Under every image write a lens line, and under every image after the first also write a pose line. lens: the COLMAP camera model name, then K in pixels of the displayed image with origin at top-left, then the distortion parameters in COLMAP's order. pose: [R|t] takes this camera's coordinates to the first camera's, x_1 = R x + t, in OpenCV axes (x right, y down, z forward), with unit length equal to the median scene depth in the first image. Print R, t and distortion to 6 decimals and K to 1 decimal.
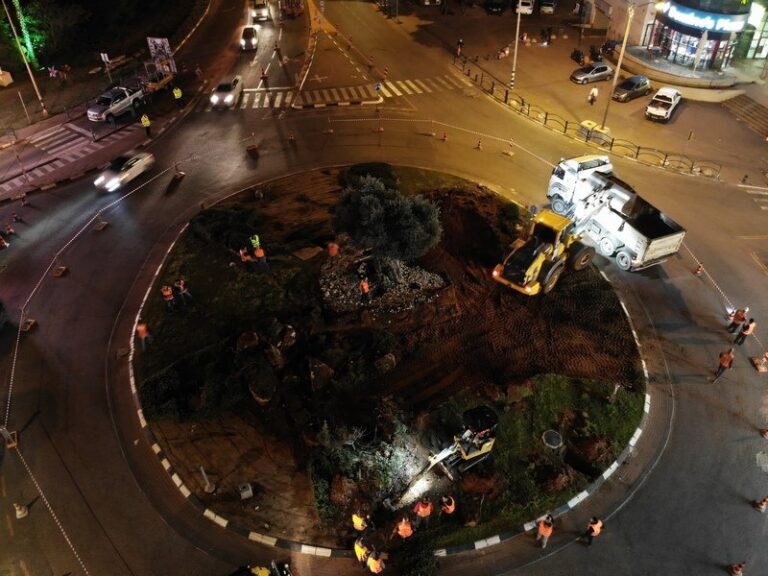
lens RADIAL K [[588.9, 0, 384.8], [0, 588.9, 288.8], [0, 0, 1]] dist [0.035368, -0.140594]
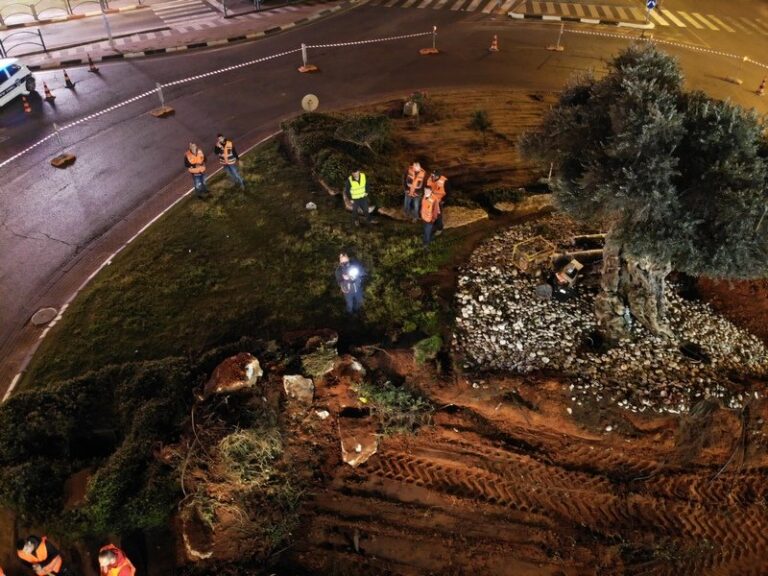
lens RADIAL K [[531.1, 0, 380.2], [0, 531.1, 295.0], [0, 0, 1]] dist [-0.002406, -0.017570]
pose [[0.917207, 0.255813, -0.305437, -0.038278], [-0.247874, 0.966595, 0.065203, -0.011044], [0.311914, 0.015905, 0.949977, 0.562707]]
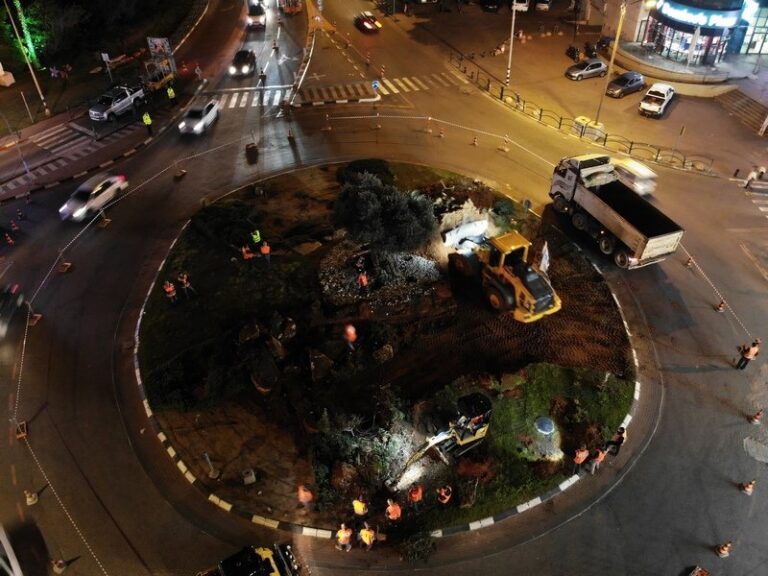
lens RADIAL K [[588.9, 0, 385.8], [0, 588.9, 289.0], [0, 0, 1]] dist [0.035368, -0.140594]
pose [[0.999975, -0.006945, 0.001377, 0.003957], [0.006938, 0.999962, 0.005183, 0.005922], [-0.001413, -0.005174, 0.999986, -0.024427]]
